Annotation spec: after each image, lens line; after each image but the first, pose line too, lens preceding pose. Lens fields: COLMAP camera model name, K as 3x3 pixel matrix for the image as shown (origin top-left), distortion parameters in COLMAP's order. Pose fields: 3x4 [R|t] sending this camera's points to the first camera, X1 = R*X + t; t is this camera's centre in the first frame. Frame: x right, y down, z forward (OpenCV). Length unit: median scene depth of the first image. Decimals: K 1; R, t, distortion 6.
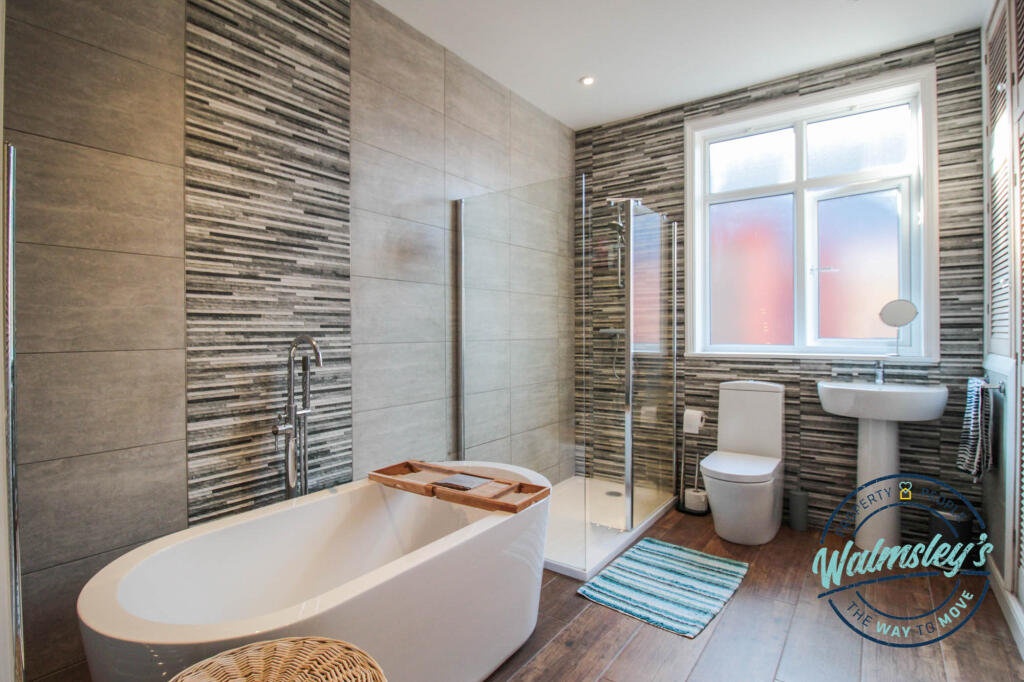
lens RADIAL K [[493.0, 0, 493.2], [0, 493.0, 336.7], [0, 0, 1]] dist [0.000103, -0.012669]
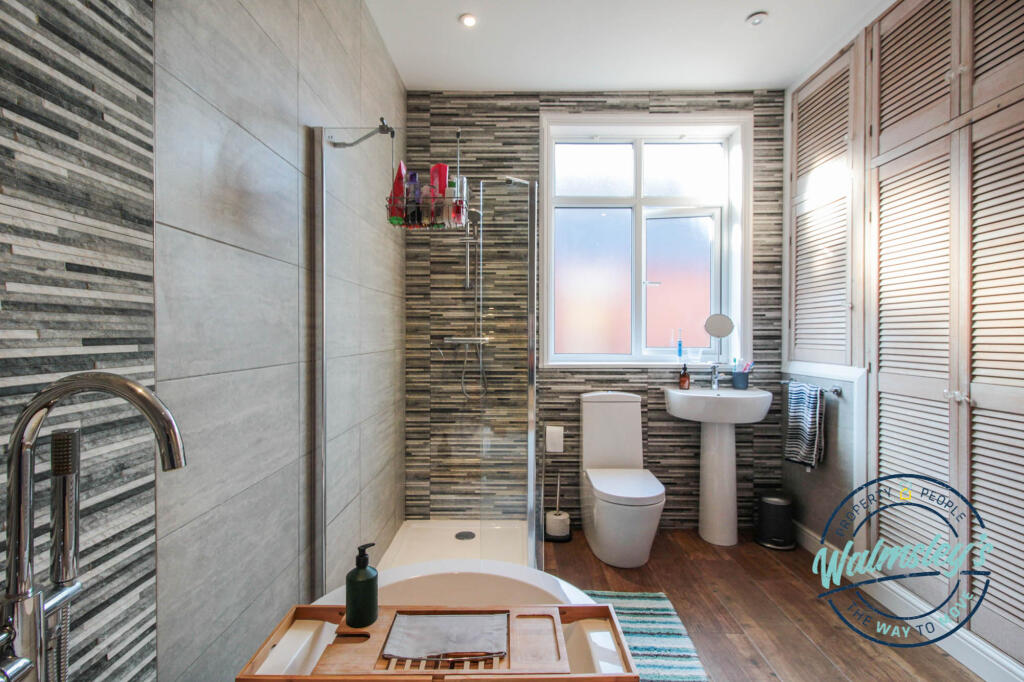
lens RADIAL K [[482.6, 0, 511.9], [0, 482.6, 338.3], [0, 0, 1]] dist [0.027157, -0.017523]
pose [[0.807306, 0.000638, 0.590132, -0.308345], [0.000981, 0.999997, -0.002423, -0.022659], [-0.590132, 0.002535, 0.807303, 0.506702]]
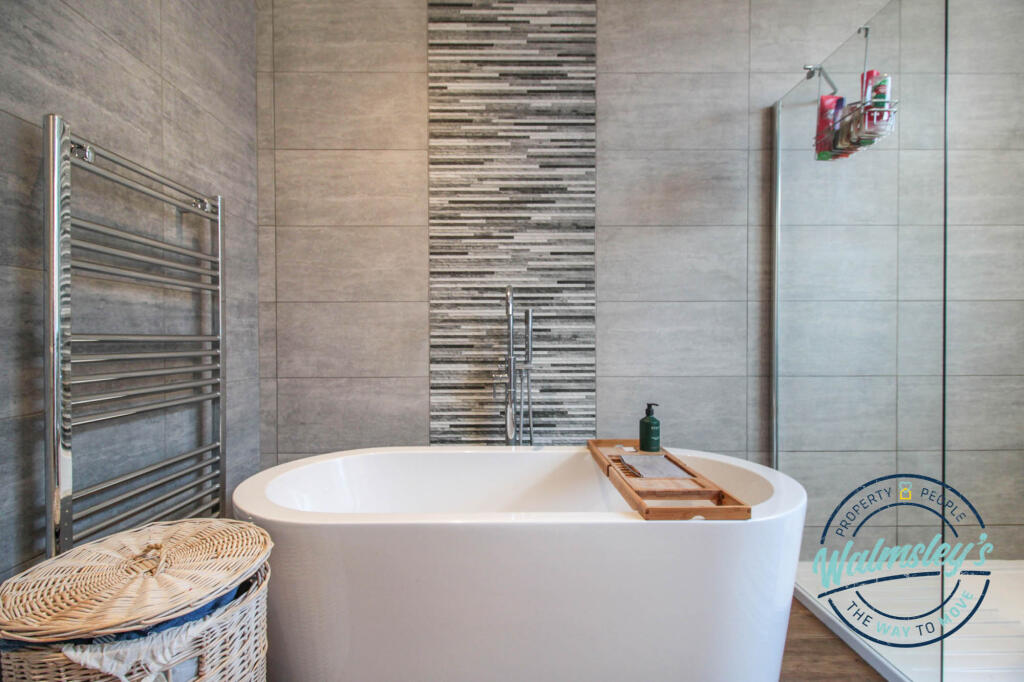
lens RADIAL K [[482.6, 0, 511.9], [0, 482.6, 338.3], [0, 0, 1]] dist [0.027157, -0.017523]
pose [[0.624059, 0.012835, -0.781272, 0.339337], [-0.006289, 0.999915, 0.011403, 0.079811], [0.781352, -0.002202, 0.624086, 0.341244]]
